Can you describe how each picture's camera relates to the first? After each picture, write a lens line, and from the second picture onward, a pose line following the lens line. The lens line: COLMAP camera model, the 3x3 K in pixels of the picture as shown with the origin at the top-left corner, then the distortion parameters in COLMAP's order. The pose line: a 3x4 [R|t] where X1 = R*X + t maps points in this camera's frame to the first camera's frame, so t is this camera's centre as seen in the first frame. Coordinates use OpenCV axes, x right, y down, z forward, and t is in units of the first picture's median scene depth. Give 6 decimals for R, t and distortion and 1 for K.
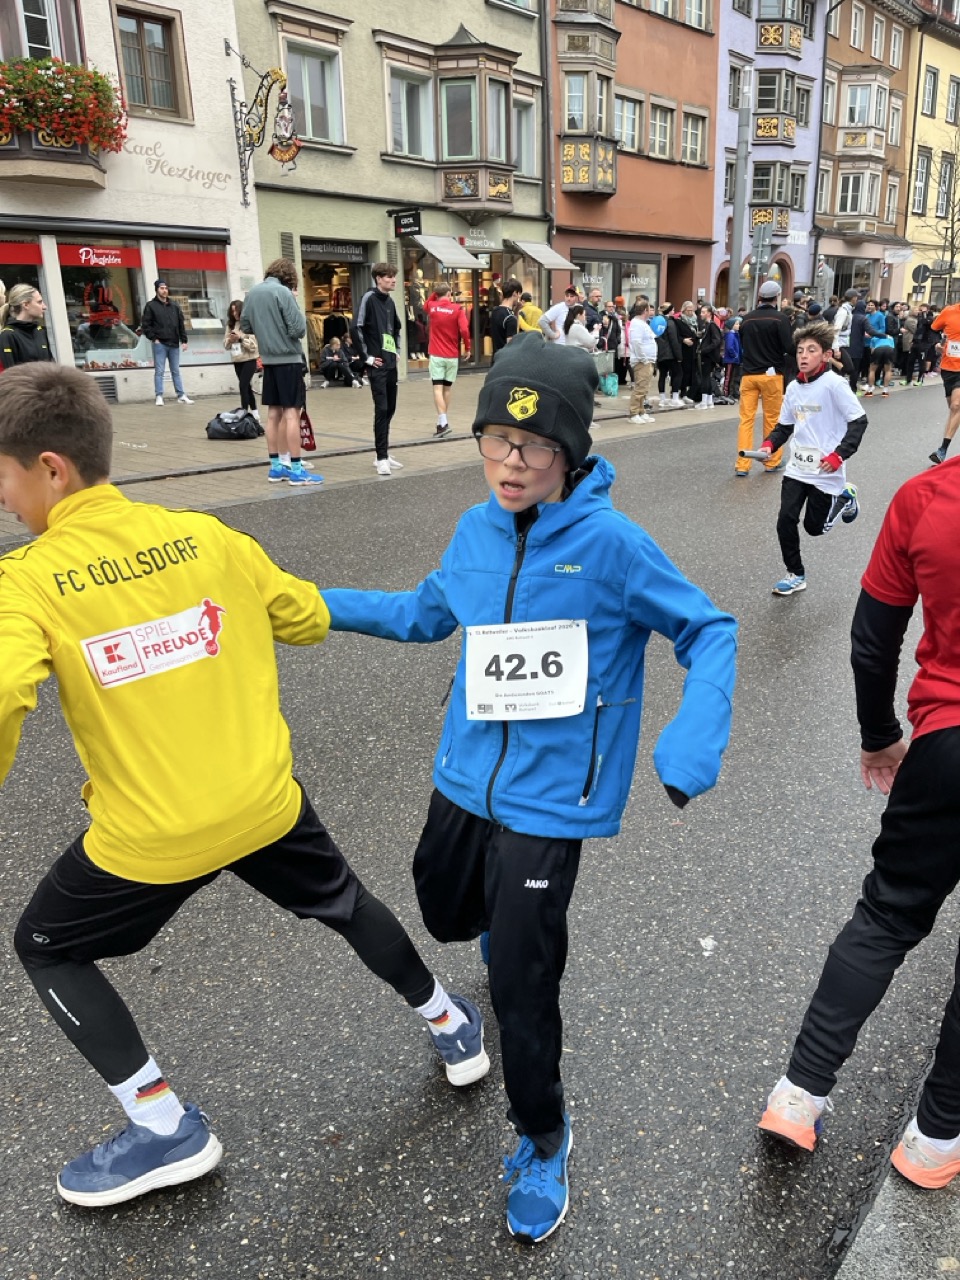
lens RADIAL K [[966.2, 0, 467.2], [0, 966.2, 660.1], [0, 0, 1]] dist [0.109890, -0.155294]
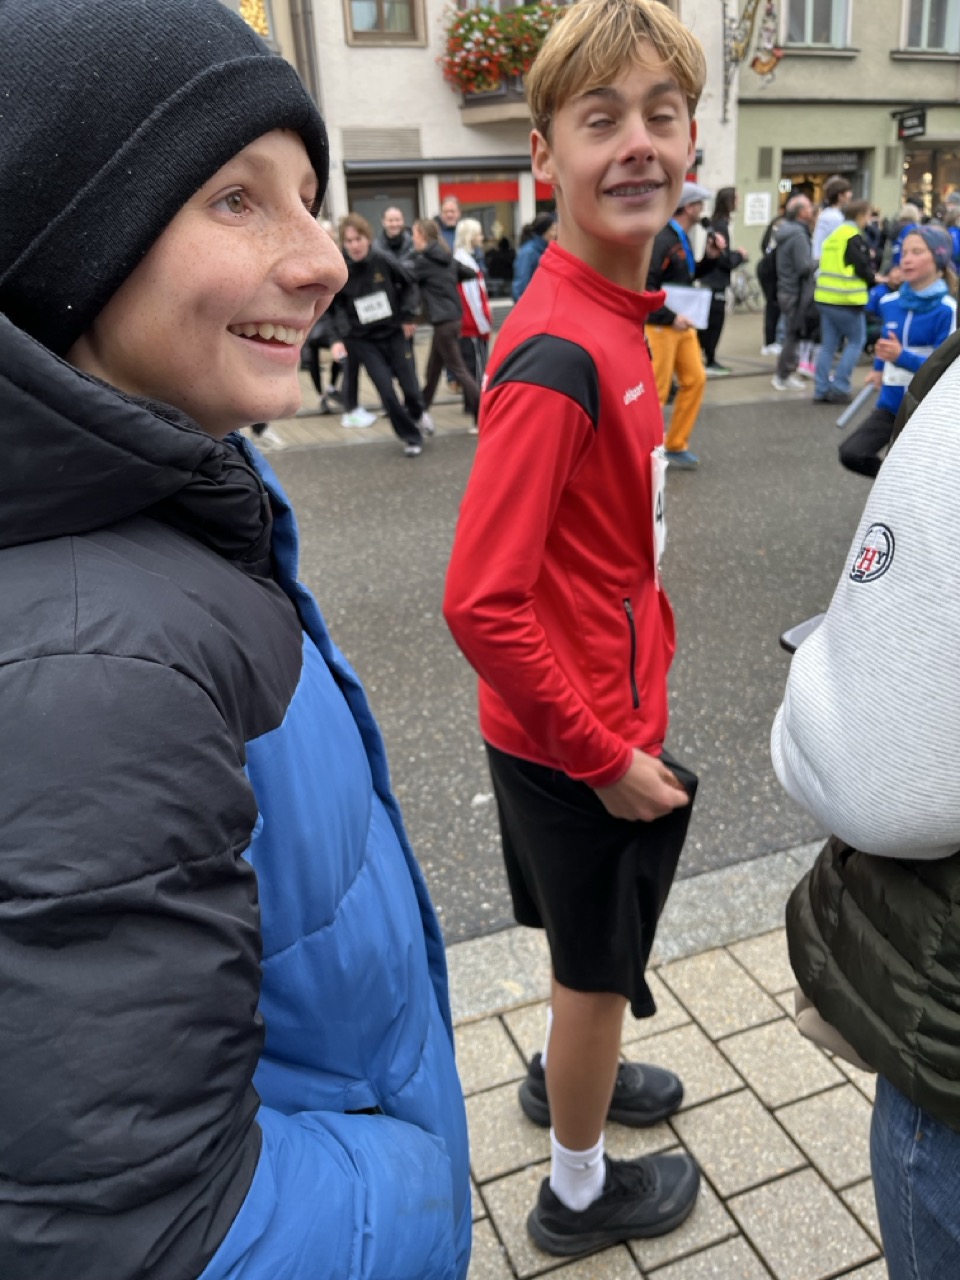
lens RADIAL K [[969.5, 0, 465.2], [0, 969.5, 646.3], [0, 0, 1]] dist [0.095636, -0.149224]
pose [[0.863305, 0.153134, -0.480889, 0.106845], [-0.124167, 0.988014, 0.091715, 0.000401], [0.489170, -0.019467, 0.871971, -0.002924]]
